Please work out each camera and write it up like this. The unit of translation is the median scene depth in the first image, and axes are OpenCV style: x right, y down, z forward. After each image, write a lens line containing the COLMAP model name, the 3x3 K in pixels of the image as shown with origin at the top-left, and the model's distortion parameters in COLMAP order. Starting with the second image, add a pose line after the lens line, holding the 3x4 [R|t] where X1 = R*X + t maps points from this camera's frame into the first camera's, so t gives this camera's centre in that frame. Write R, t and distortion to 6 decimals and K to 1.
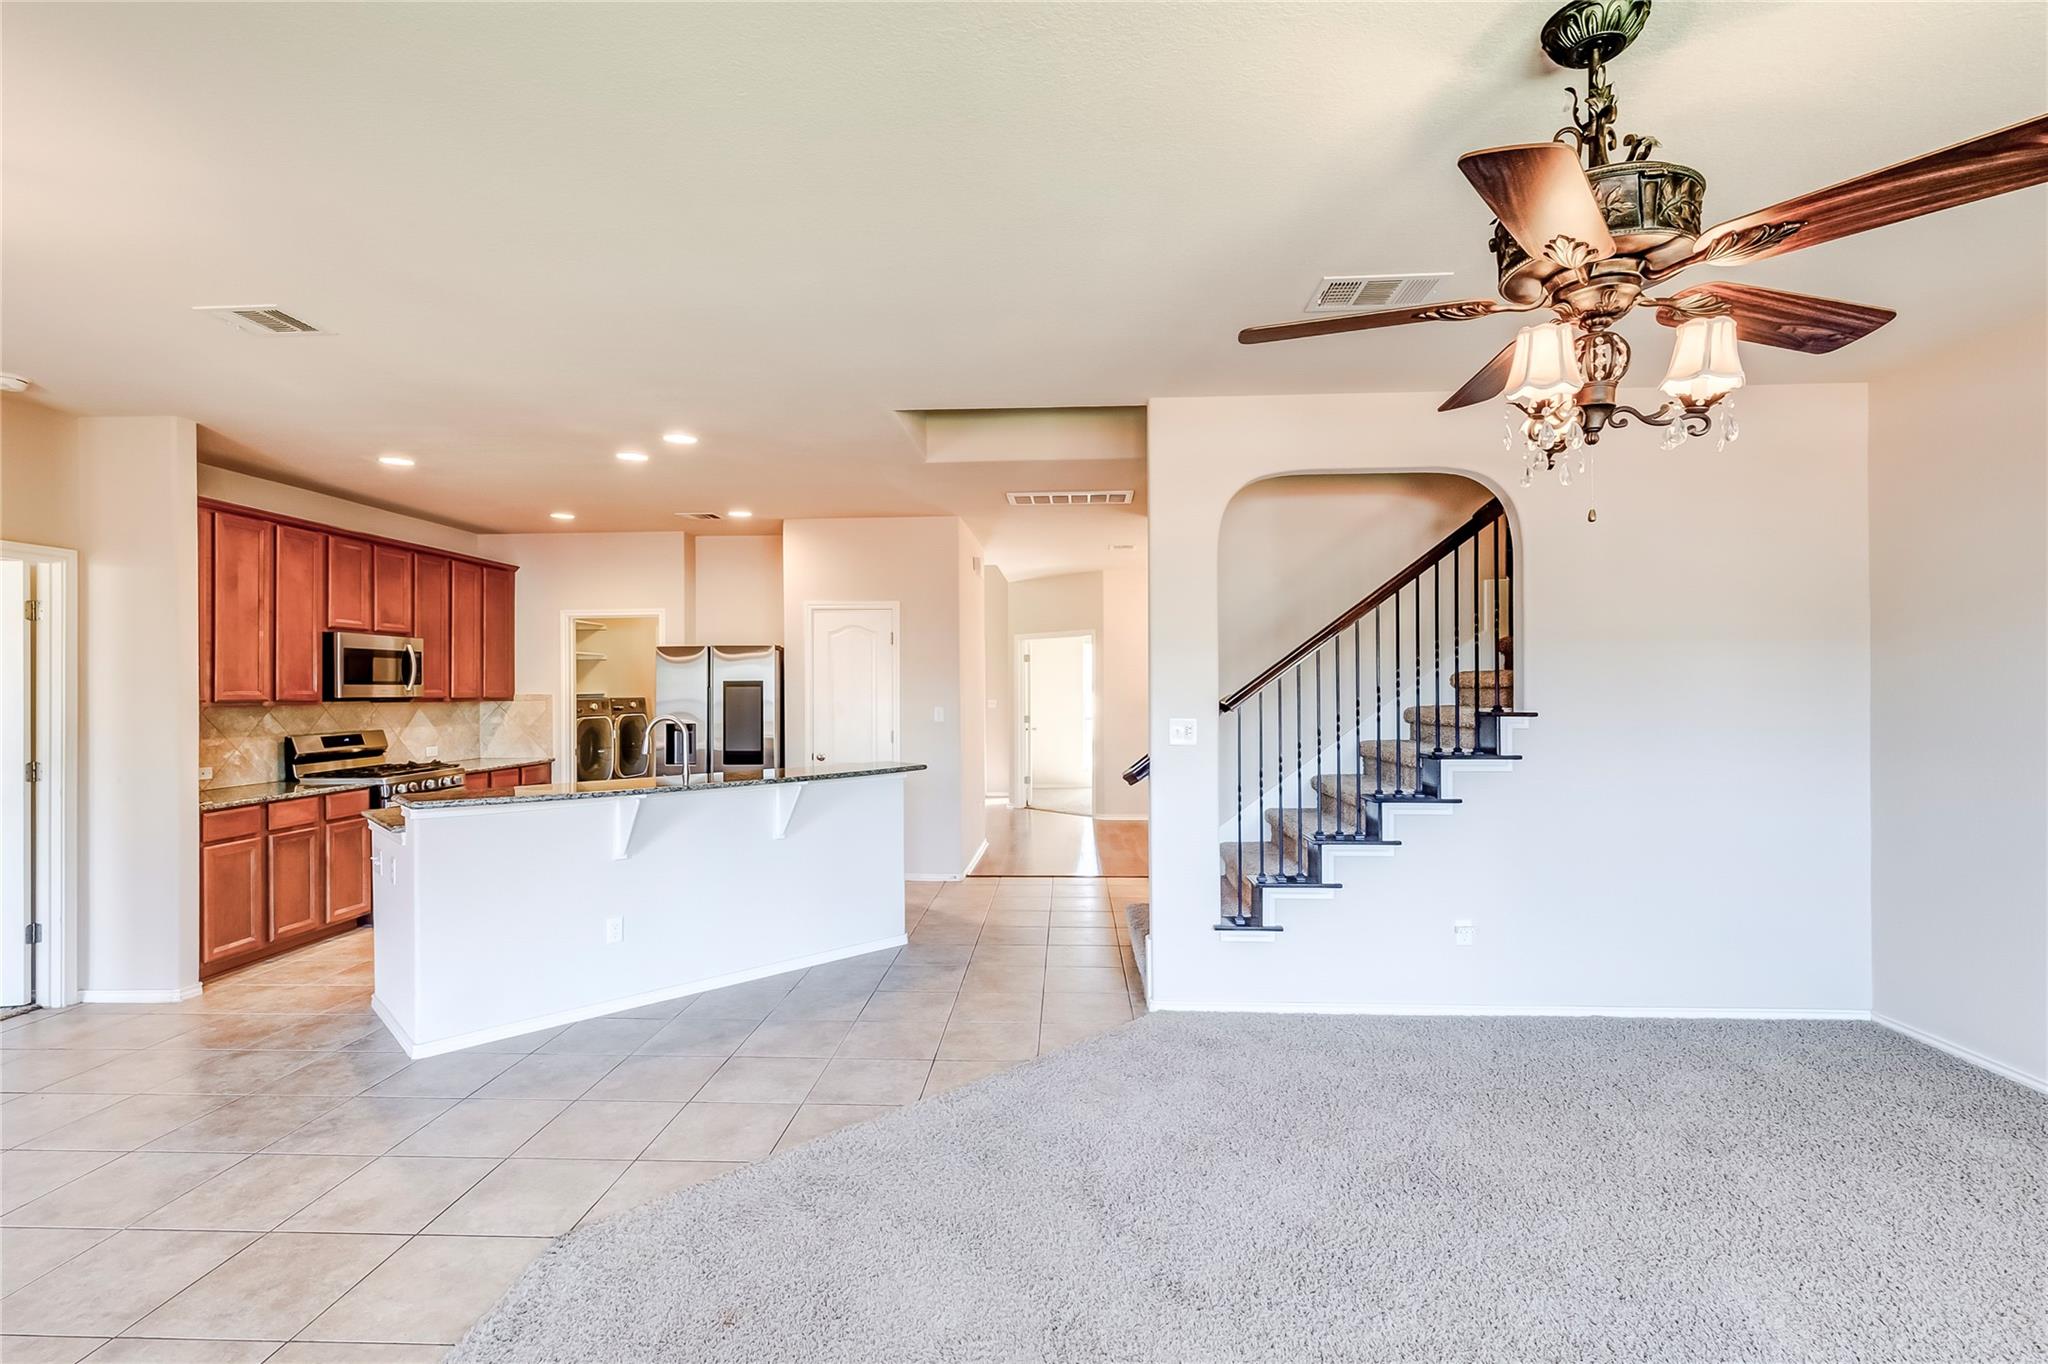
lens RADIAL K [[934.9, 0, 1024.0], [0, 934.9, 682.0], [0, 0, 1]] dist [0.003494, -0.000026]
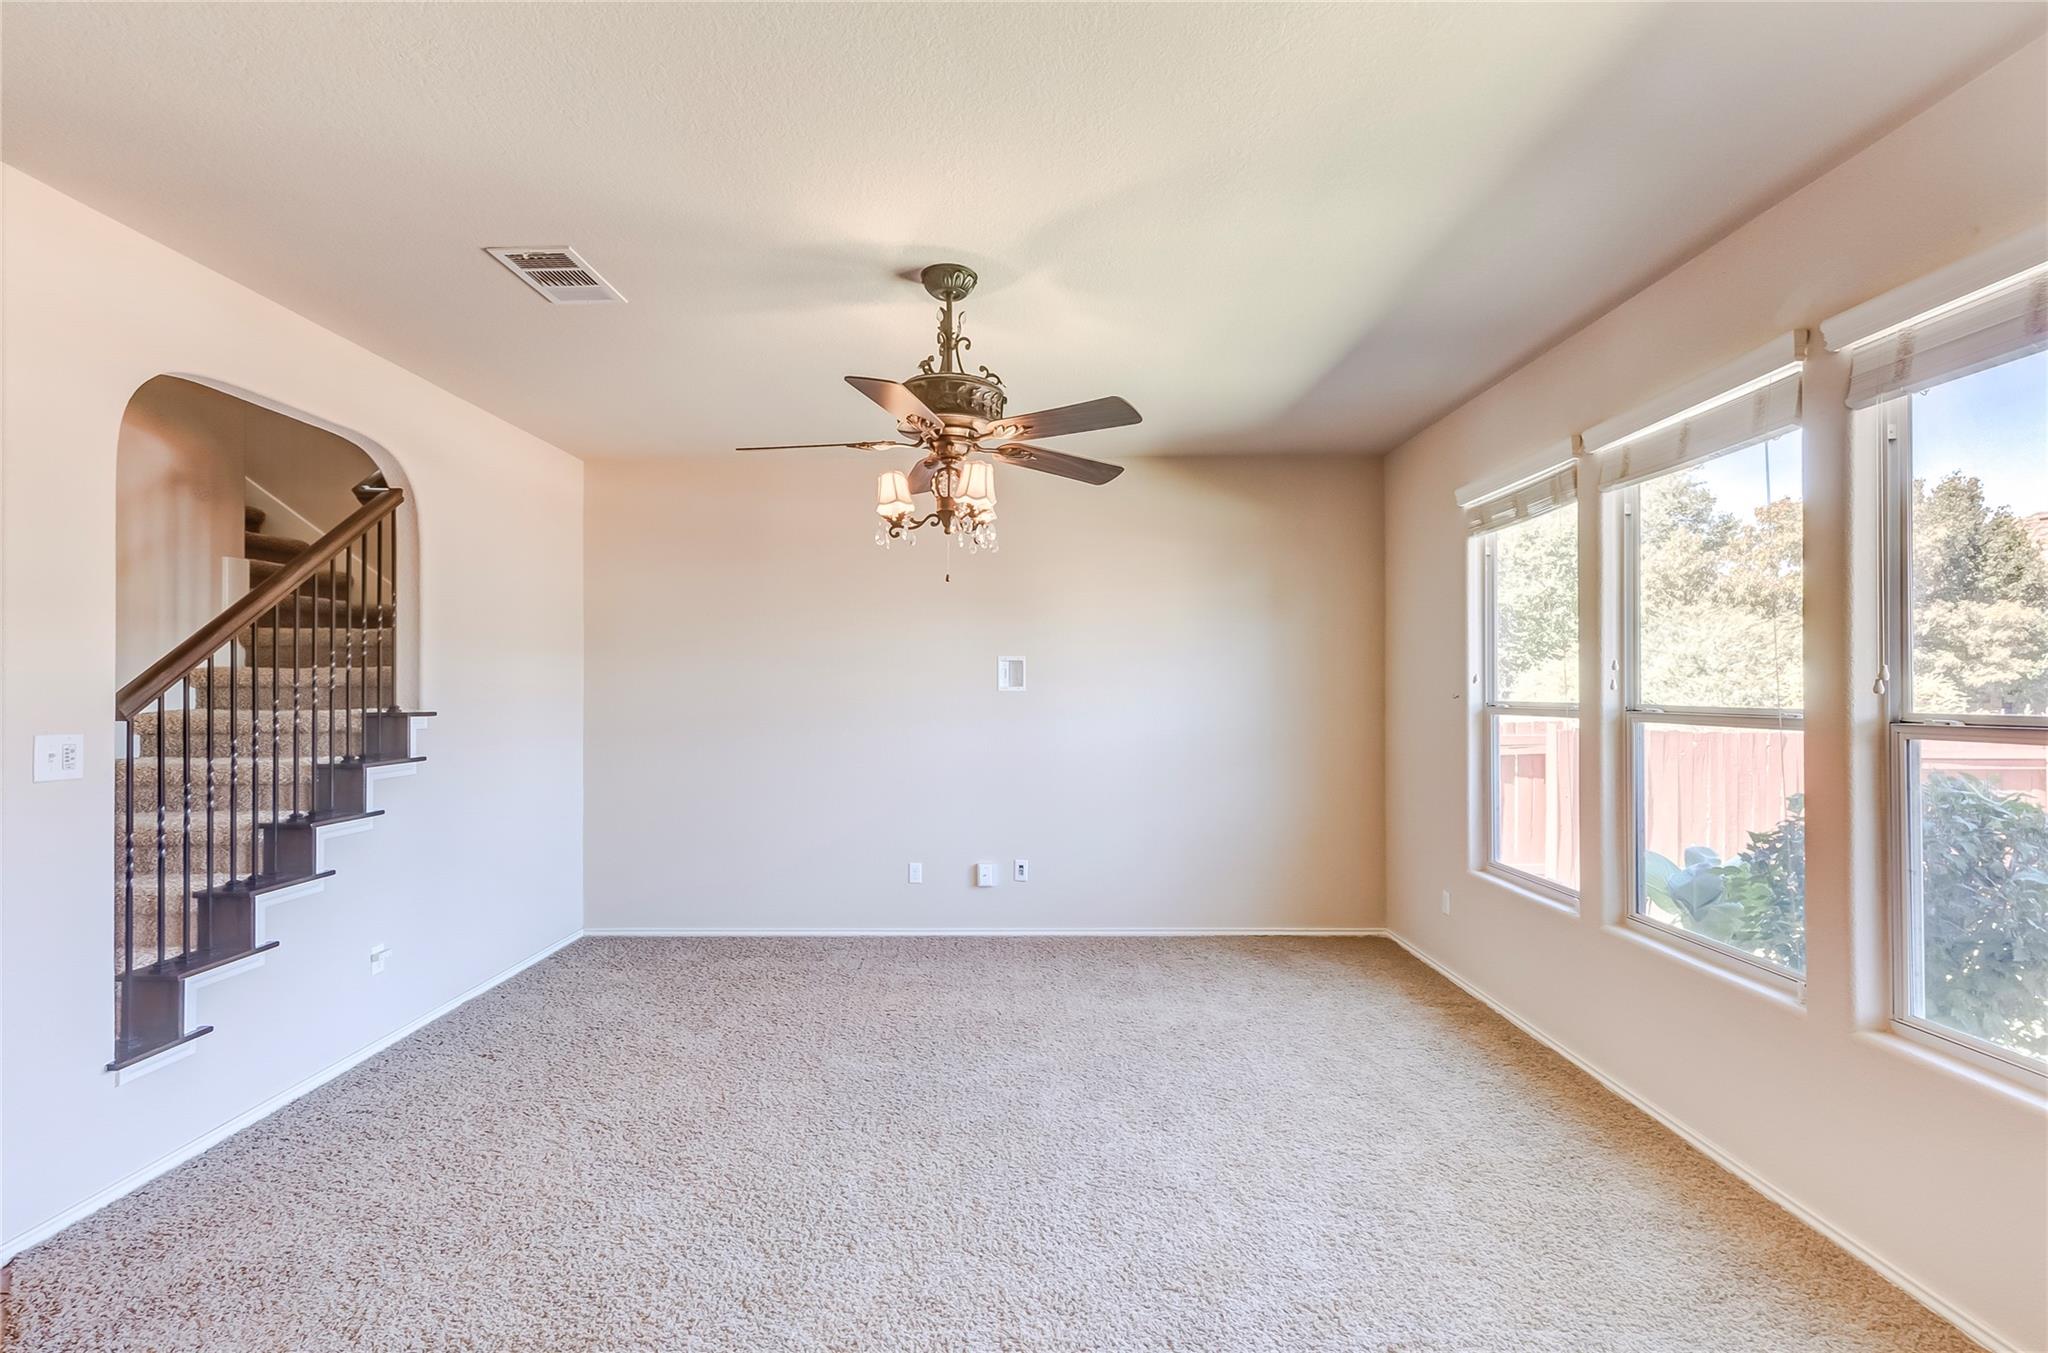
lens RADIAL K [[933.1, 0, 1014.2], [0, 933.1, 679.3], [0, 0, 1]] dist [0.005976, -0.000049]
pose [[-0.042408, 0.017727, 0.998943, -0.356217], [-0.005990, 0.999820, -0.017997, 0.008994], [-0.999082, -0.006747, -0.042294, 0.333237]]
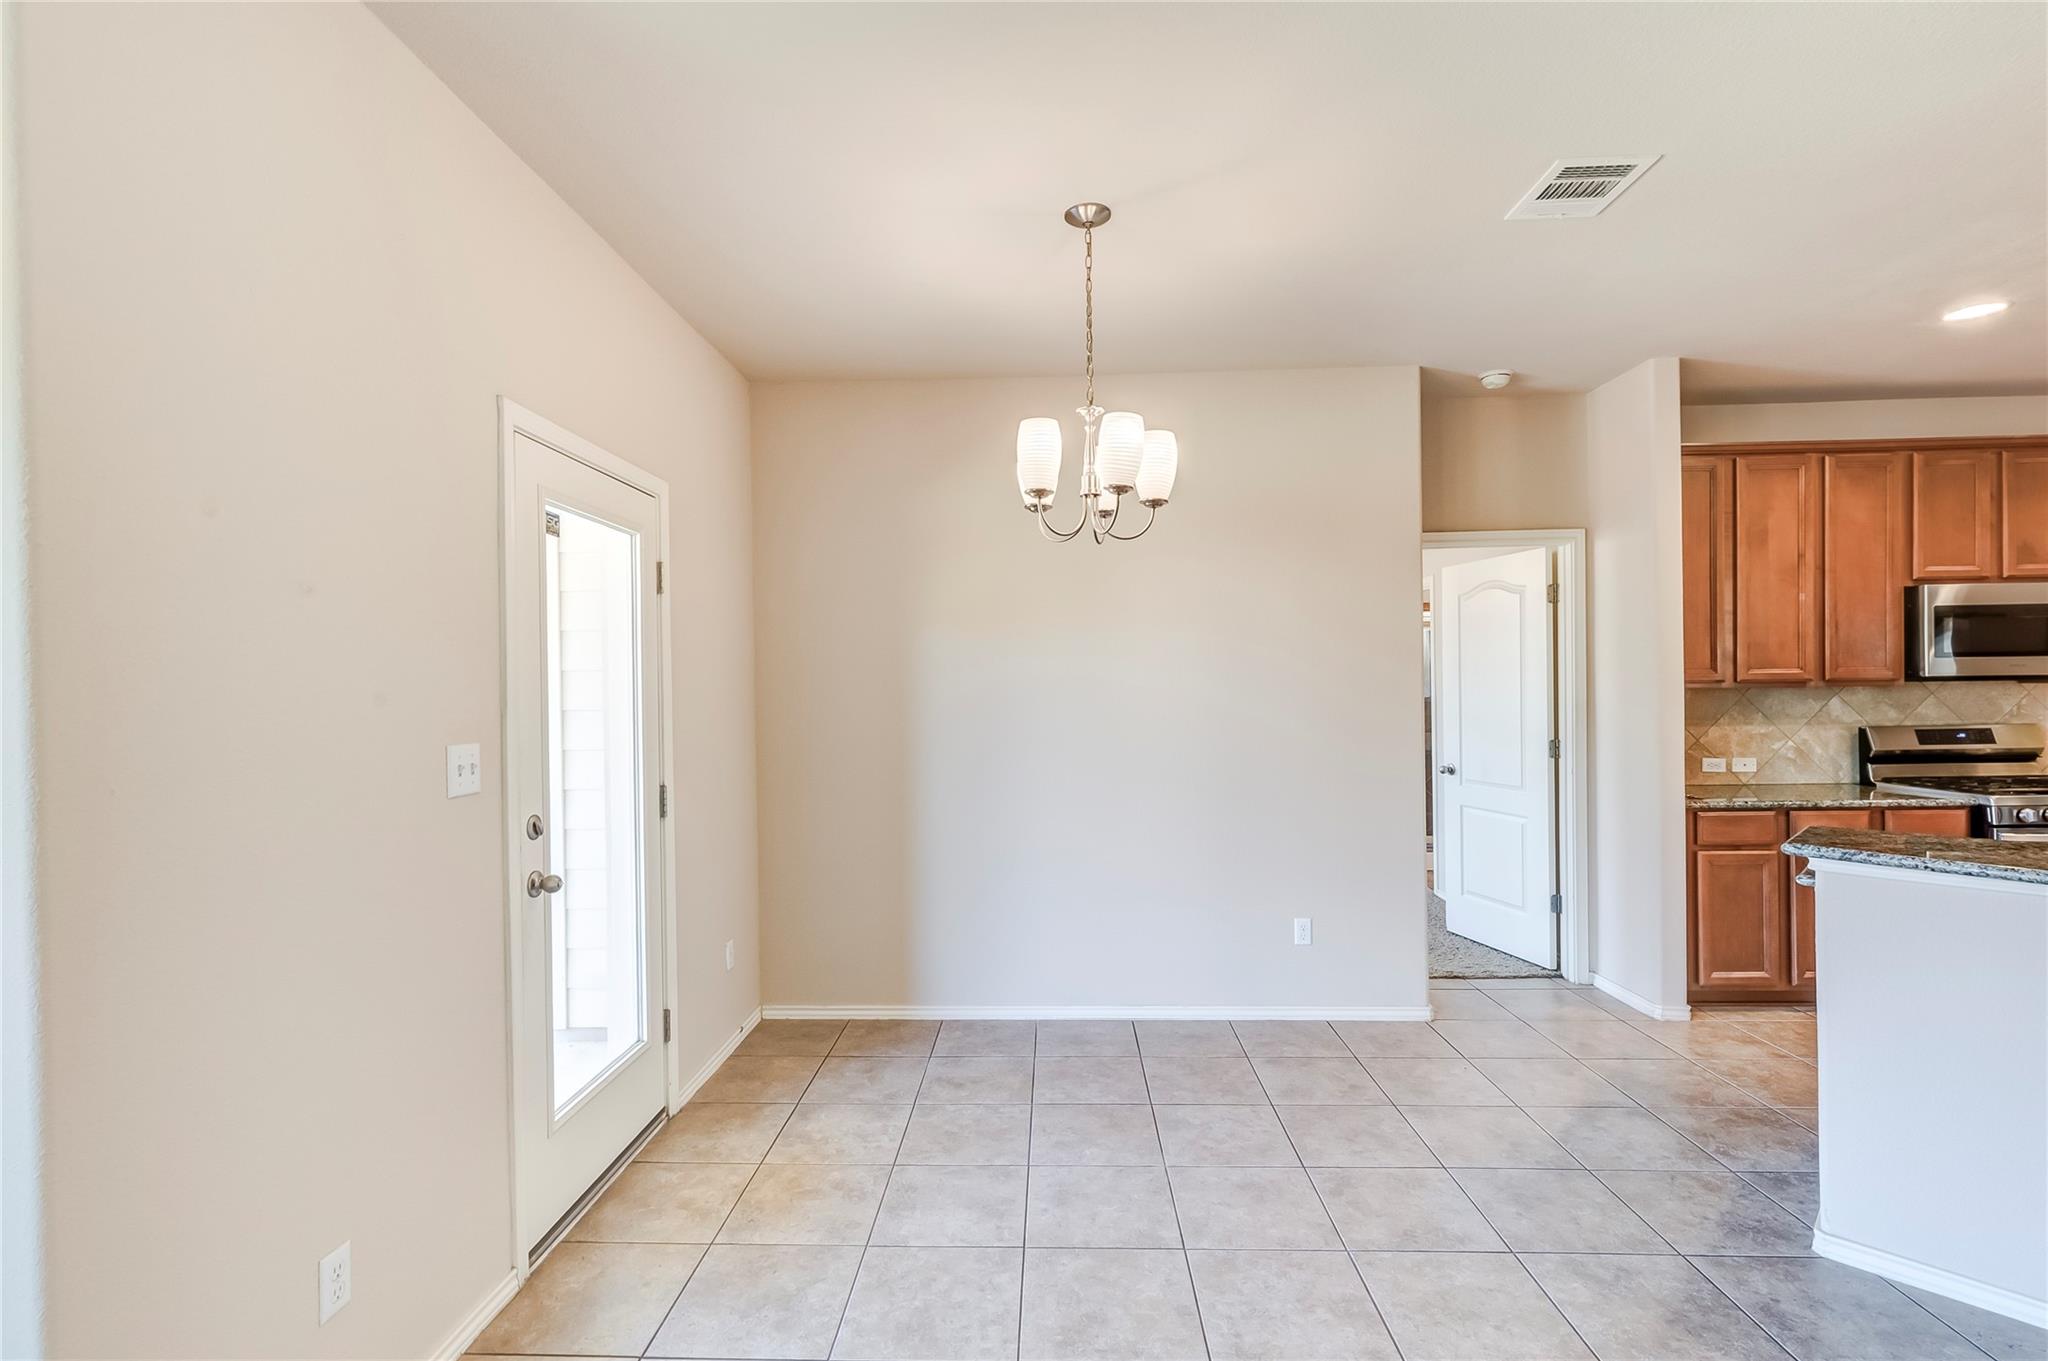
lens RADIAL K [[935.0, 0, 1024.9], [0, 935.0, 690.1], [0, 0, 1]] dist [0.010220, -0.000110]
pose [[0.014133, 0.010776, -0.999842, -0.020747], [0.019561, 0.999748, 0.011052, 0.006464], [0.999709, -0.019714, 0.013919, 0.328548]]
